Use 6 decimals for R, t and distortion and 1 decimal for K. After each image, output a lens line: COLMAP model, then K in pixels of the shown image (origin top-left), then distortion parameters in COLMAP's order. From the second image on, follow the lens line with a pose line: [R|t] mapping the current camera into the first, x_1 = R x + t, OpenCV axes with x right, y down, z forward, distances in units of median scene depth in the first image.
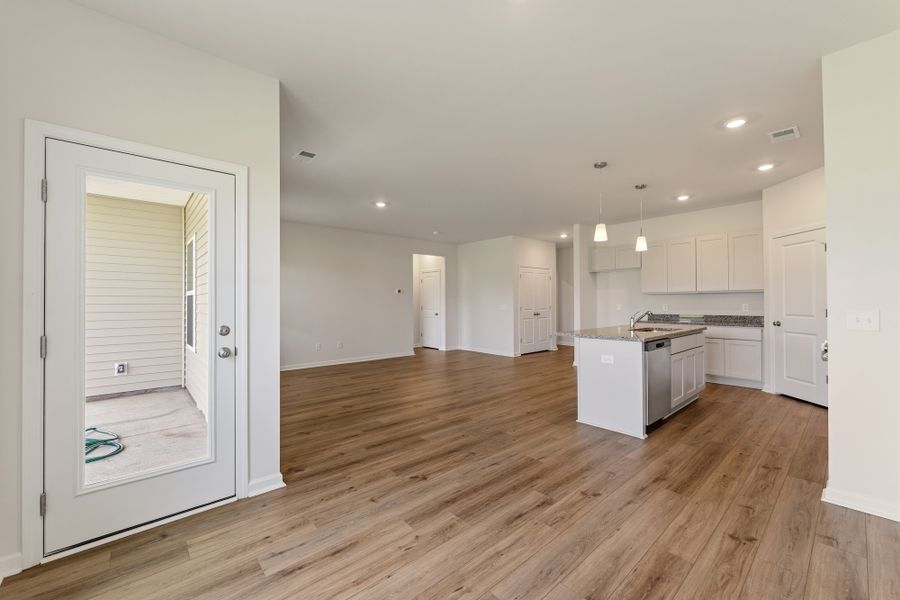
lens RADIAL K [[361.4, 0, 450.0], [0, 361.4, 300.0], [0, 0, 1]] dist [0.001142, 0.000062]
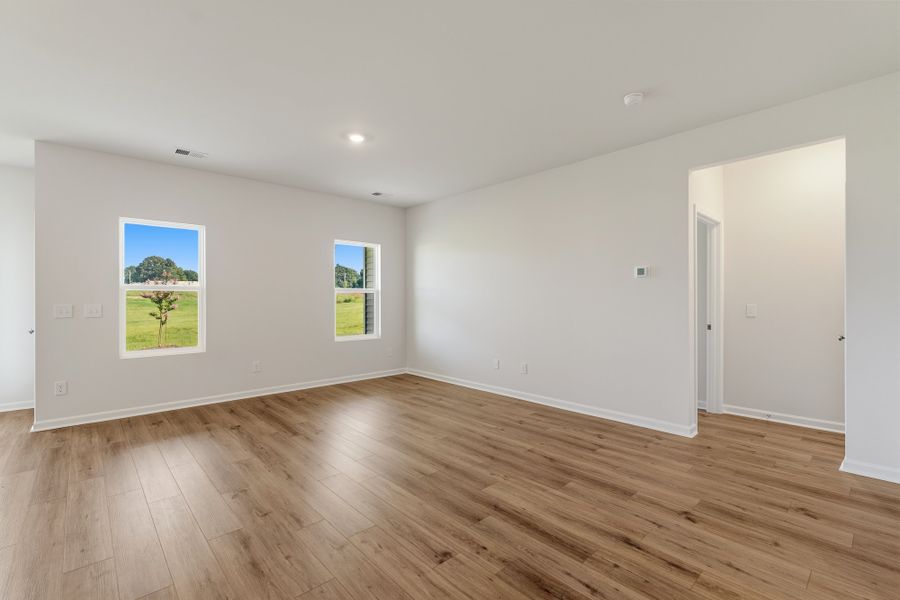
lens RADIAL K [[401.0, 0, 450.0], [0, 401.0, 300.0], [0, 0, 1]] dist [-0.000647, -0.000118]
pose [[0.019415, 0.009207, -0.999769, 0.967973], [0.006878, 0.999933, 0.009342, 0.010236], [0.999788, -0.007057, 0.019350, 2.286393]]
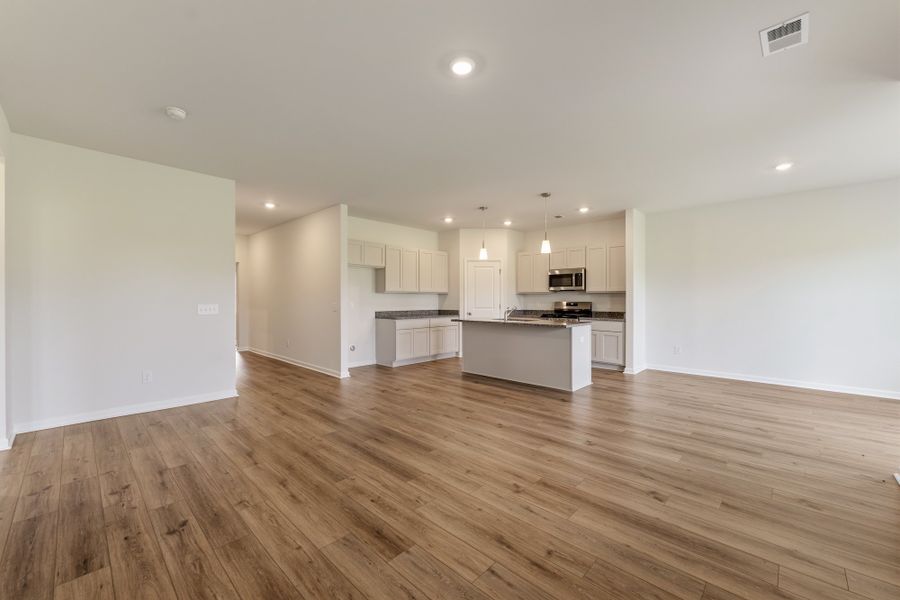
lens RADIAL K [[361.4, 0, 450.0], [0, 361.4, 300.0], [0, 0, 1]] dist [0.001142, 0.000062]
pose [[-0.083423, 0.005007, 0.996502, -1.224929], [-0.004507, 0.999975, -0.005402, 0.024067], [-0.996504, -0.004941, -0.083398, 2.099320]]
